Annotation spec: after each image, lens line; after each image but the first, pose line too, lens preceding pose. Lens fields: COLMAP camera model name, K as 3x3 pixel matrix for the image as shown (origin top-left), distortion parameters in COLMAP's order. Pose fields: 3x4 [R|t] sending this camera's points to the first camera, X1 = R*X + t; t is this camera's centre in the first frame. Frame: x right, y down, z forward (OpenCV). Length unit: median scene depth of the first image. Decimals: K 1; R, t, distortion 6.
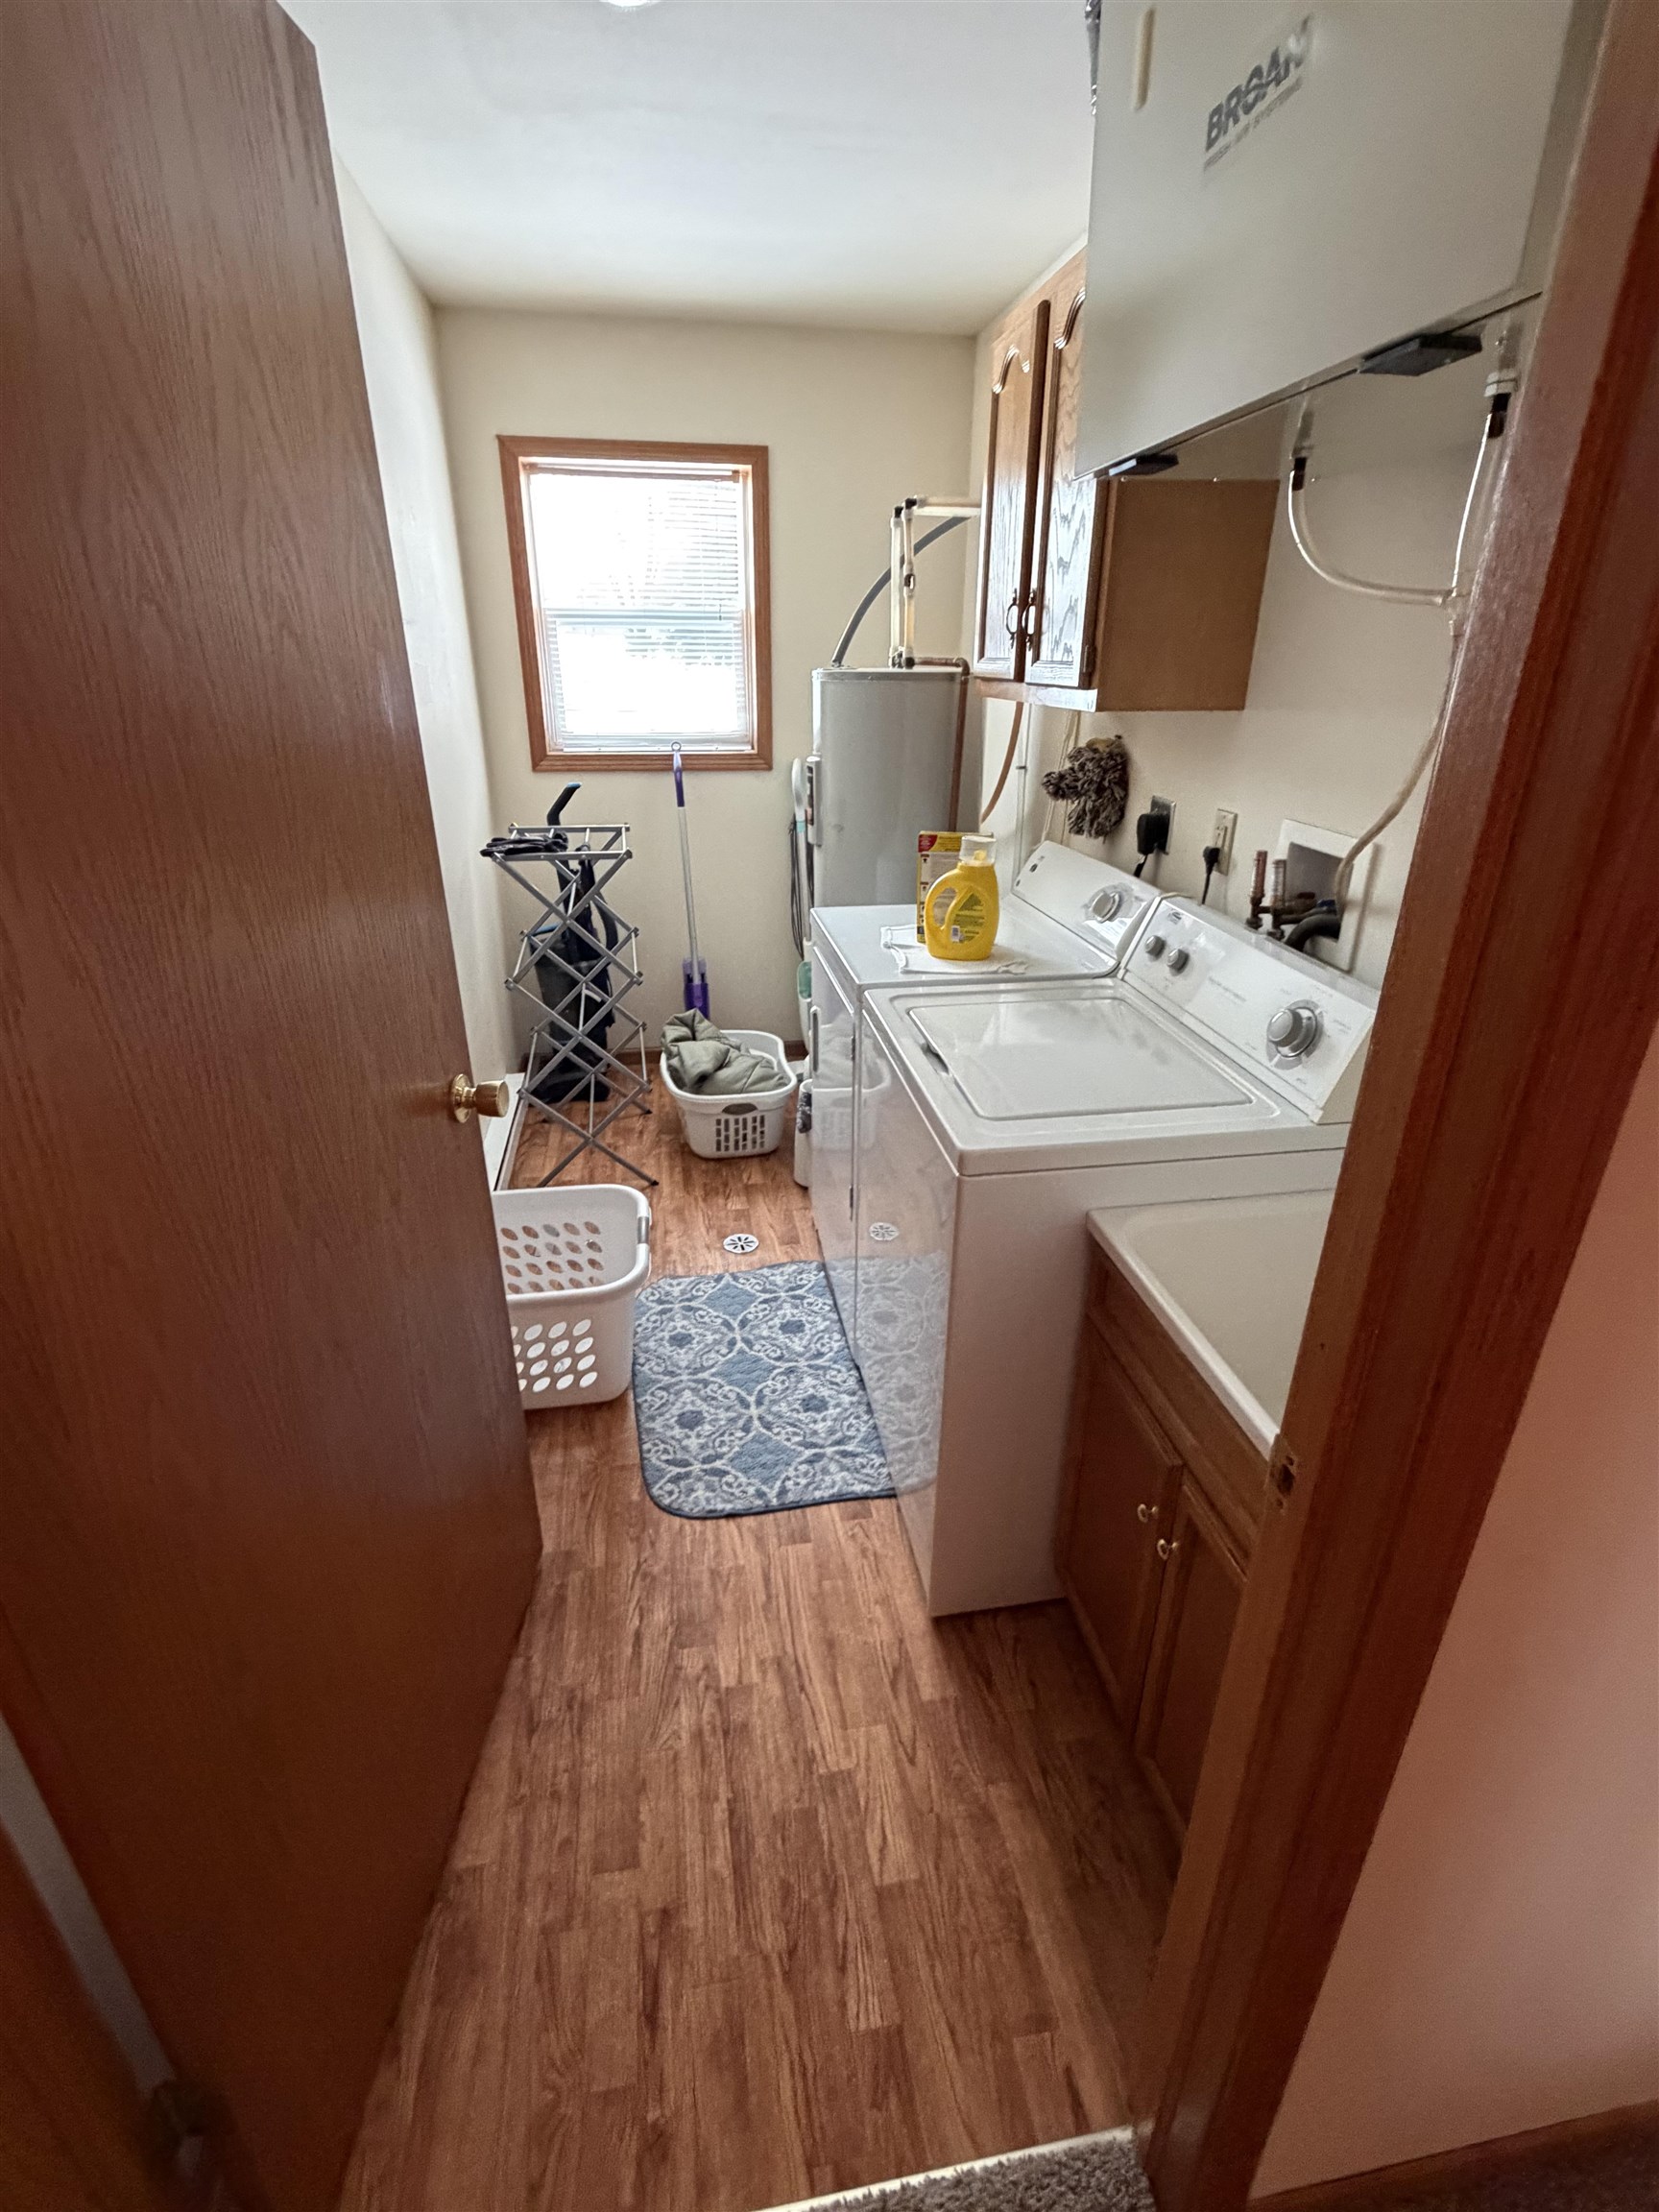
lens RADIAL K [[1015.3, 0, 831.0], [0, 1015.3, 1108.2], [0, 0, 1]] dist [-0.001296, -0.001358]
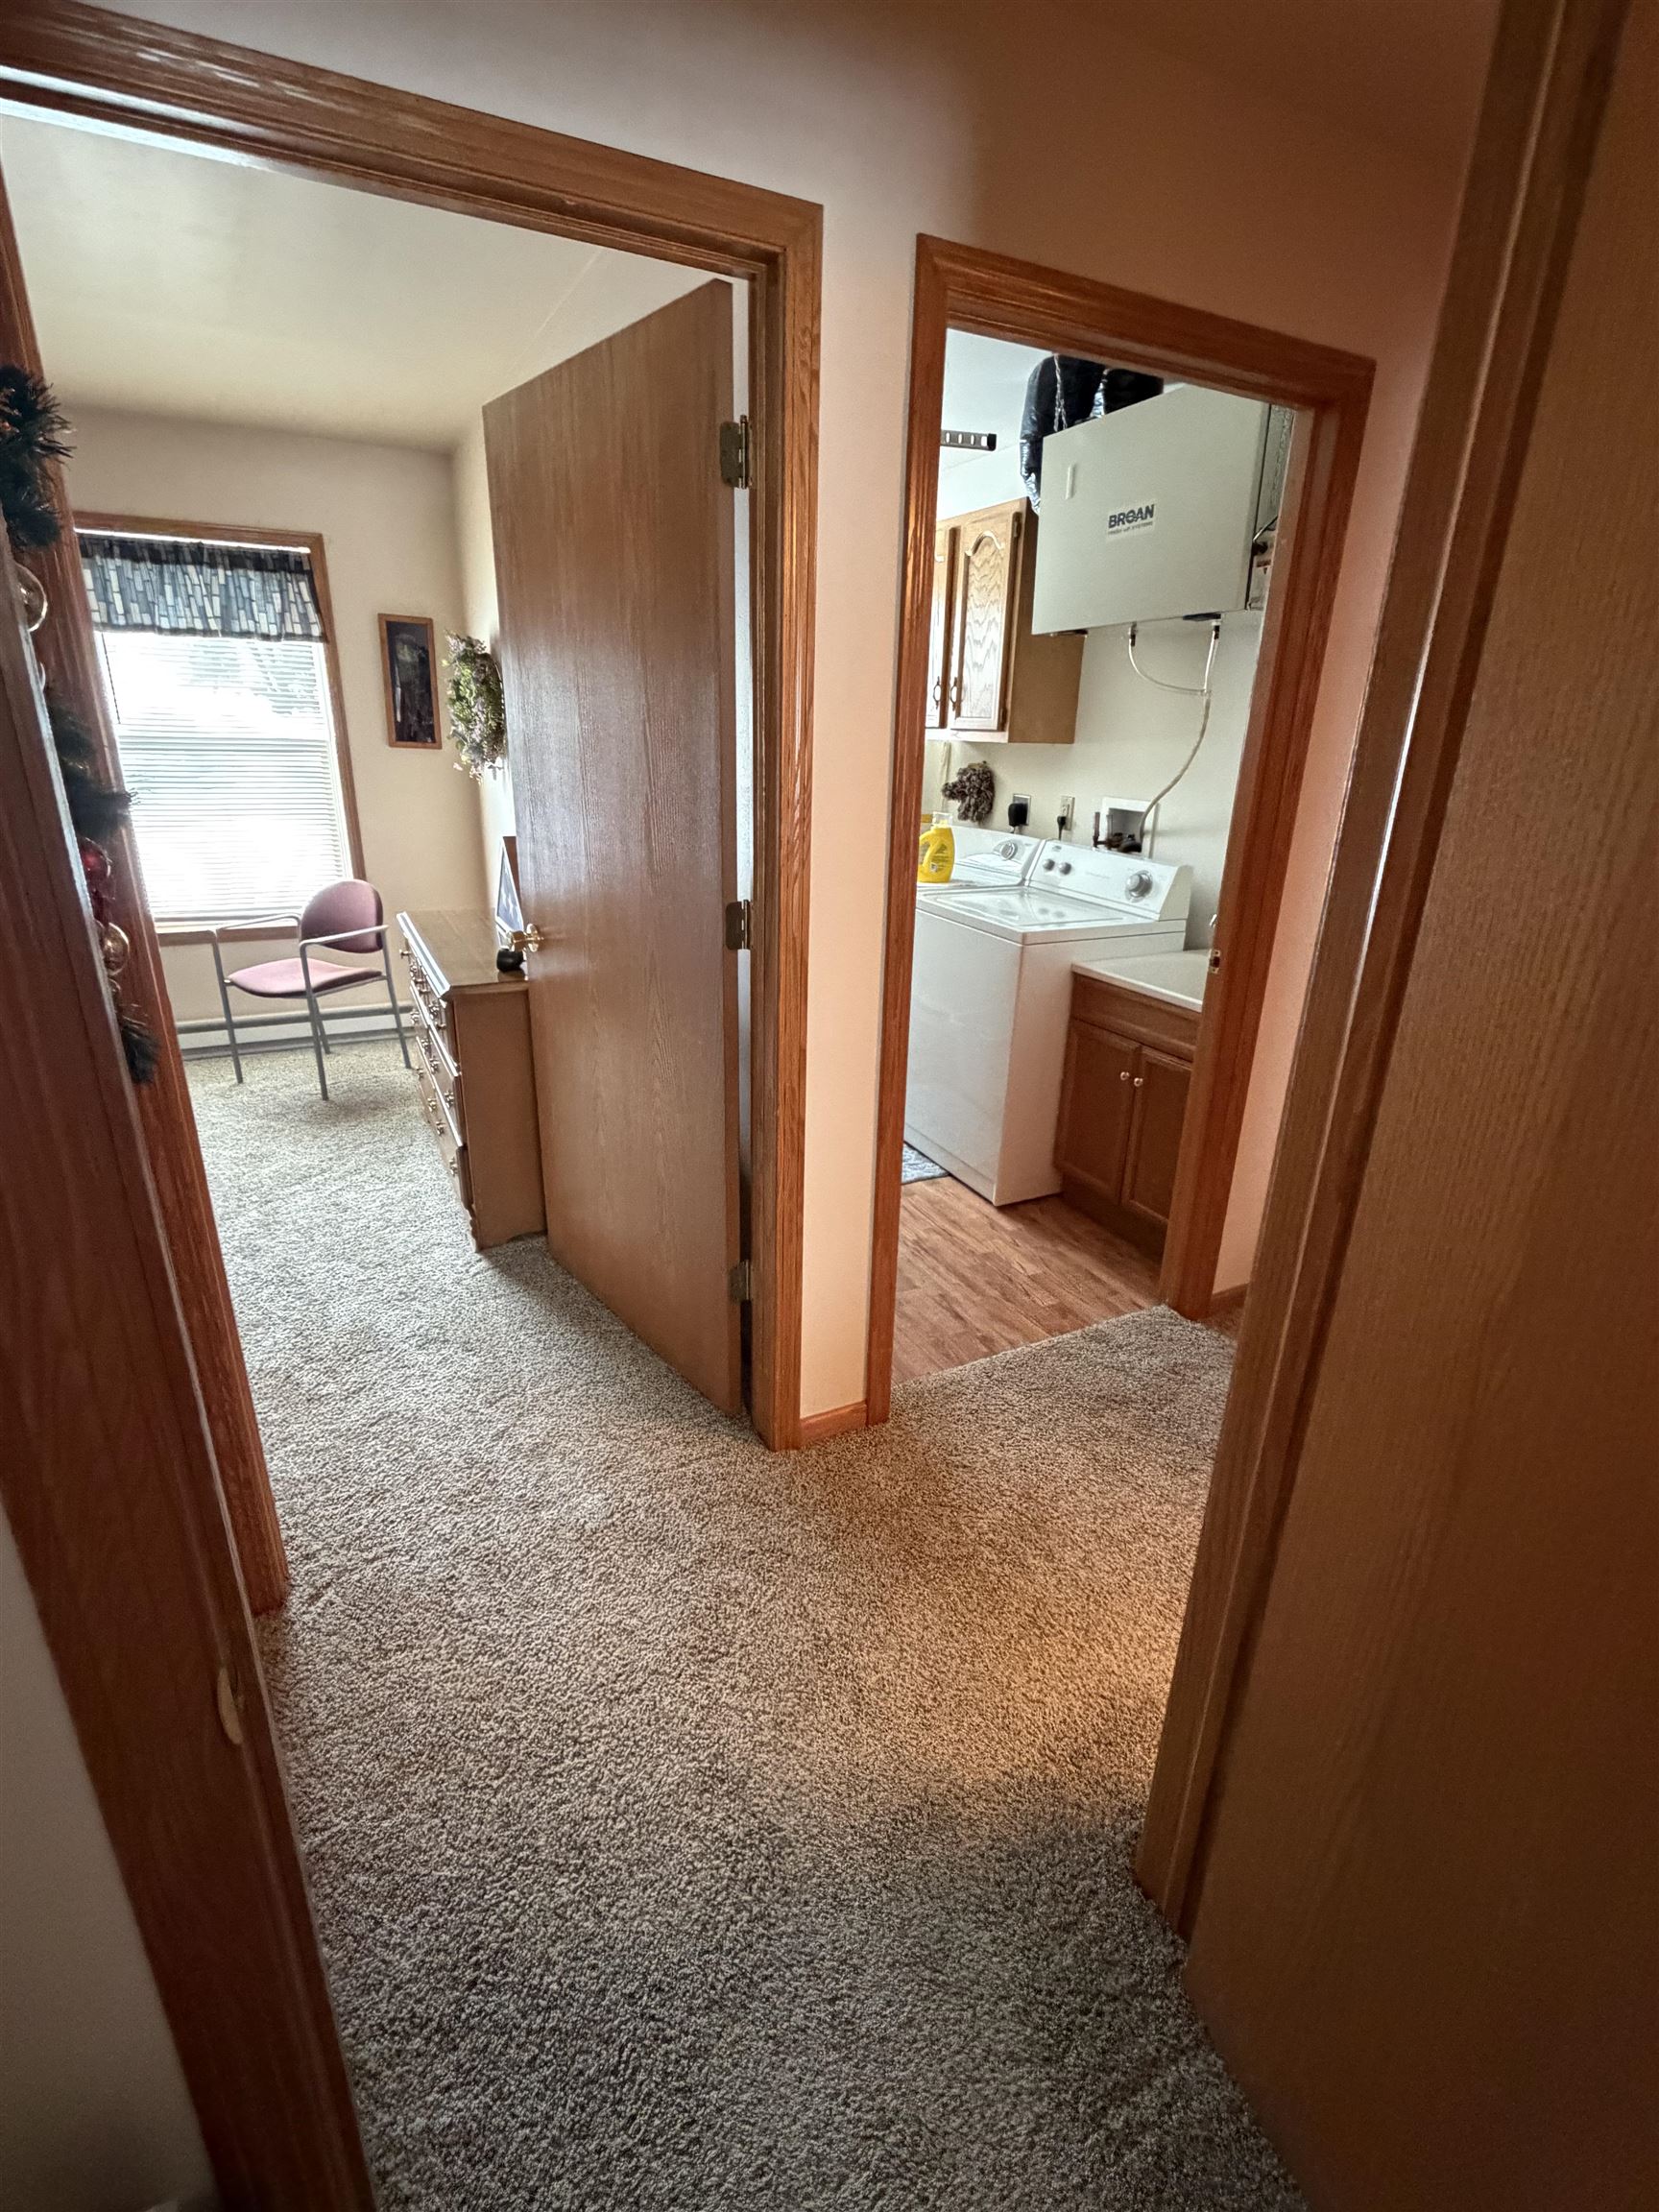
lens RADIAL K [[1015.3, 0, 830.7], [0, 1015.3, 1112.3], [0, 0, 1]] dist [-0.001296, -0.001358]
pose [[0.951008, -0.090853, 0.295515, -0.686452], [0.106053, 0.993716, -0.035784, 0.333400], [-0.290407, 0.065371, 0.954668, -0.680291]]
